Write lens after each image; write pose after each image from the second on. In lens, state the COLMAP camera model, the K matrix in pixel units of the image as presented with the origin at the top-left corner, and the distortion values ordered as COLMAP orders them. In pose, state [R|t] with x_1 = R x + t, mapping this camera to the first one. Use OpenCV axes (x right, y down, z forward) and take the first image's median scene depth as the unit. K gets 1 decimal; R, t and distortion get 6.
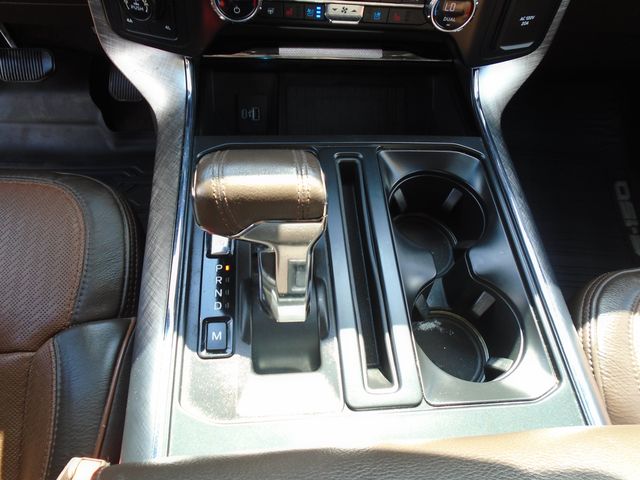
lens RADIAL K [[493.8, 0, 320.0], [0, 493.8, 240.0], [0, 0, 1]] dist [-0.005273, -0.003923]
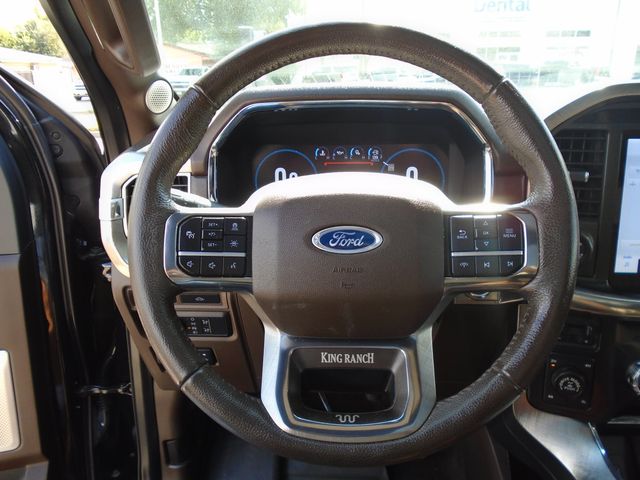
lens RADIAL K [[493.8, 0, 320.0], [0, 493.8, 240.0], [0, 0, 1]] dist [-0.005273, -0.003923]
pose [[0.984354, -0.056495, -0.166903, -0.778313], [-0.063389, 0.770258, -0.634574, 0.129846], [0.164408, 0.635225, 0.754625, -0.419622]]
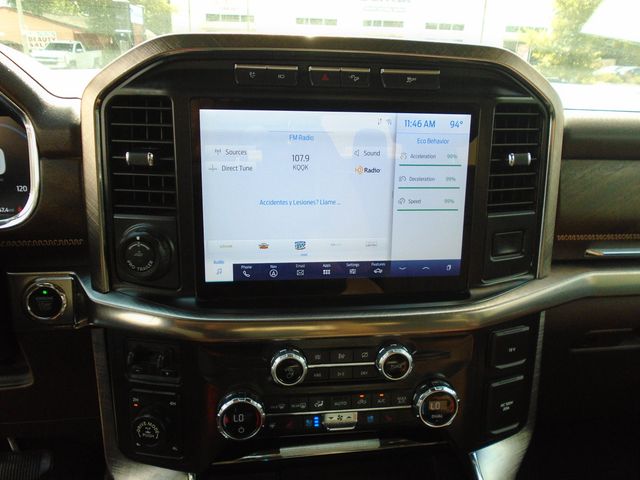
lens RADIAL K [[493.8, 0, 320.0], [0, 493.8, 240.0], [0, 0, 1]] dist [-0.005273, -0.003923]
pose [[0.995556, -0.085498, 0.039474, -0.003805], [0.091822, 0.788278, -0.608430, -0.113951], [0.020903, 0.609351, 0.792625, -0.100461]]
